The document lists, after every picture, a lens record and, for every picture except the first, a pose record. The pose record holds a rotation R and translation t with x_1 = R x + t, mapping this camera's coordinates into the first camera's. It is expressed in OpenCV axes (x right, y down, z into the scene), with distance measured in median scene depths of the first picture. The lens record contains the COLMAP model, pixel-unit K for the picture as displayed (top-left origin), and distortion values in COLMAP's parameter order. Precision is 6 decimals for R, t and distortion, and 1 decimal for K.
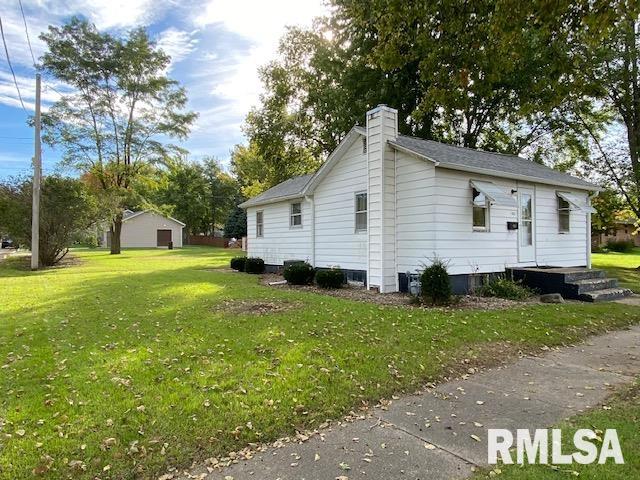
lens RADIAL K [[409.0, 0, 315.9], [0, 409.0, 240.0], [0, 0, 1]] dist [0.001918, -0.001226]
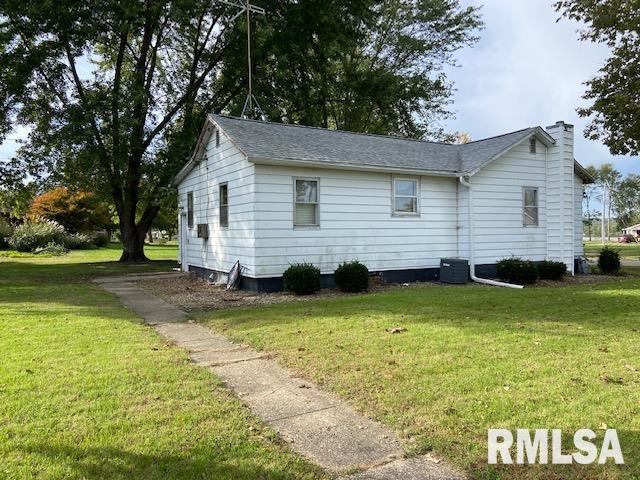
lens RADIAL K [[484.4, 0, 319.6], [0, 484.4, 240.6], [0, 0, 1]] dist [0.061117, -0.084344]
pose [[0.094269, 0.010001, 0.995497, -1.211688], [0.006615, 0.999921, -0.010671, 0.029955], [-0.995525, 0.007591, 0.094195, 1.430740]]
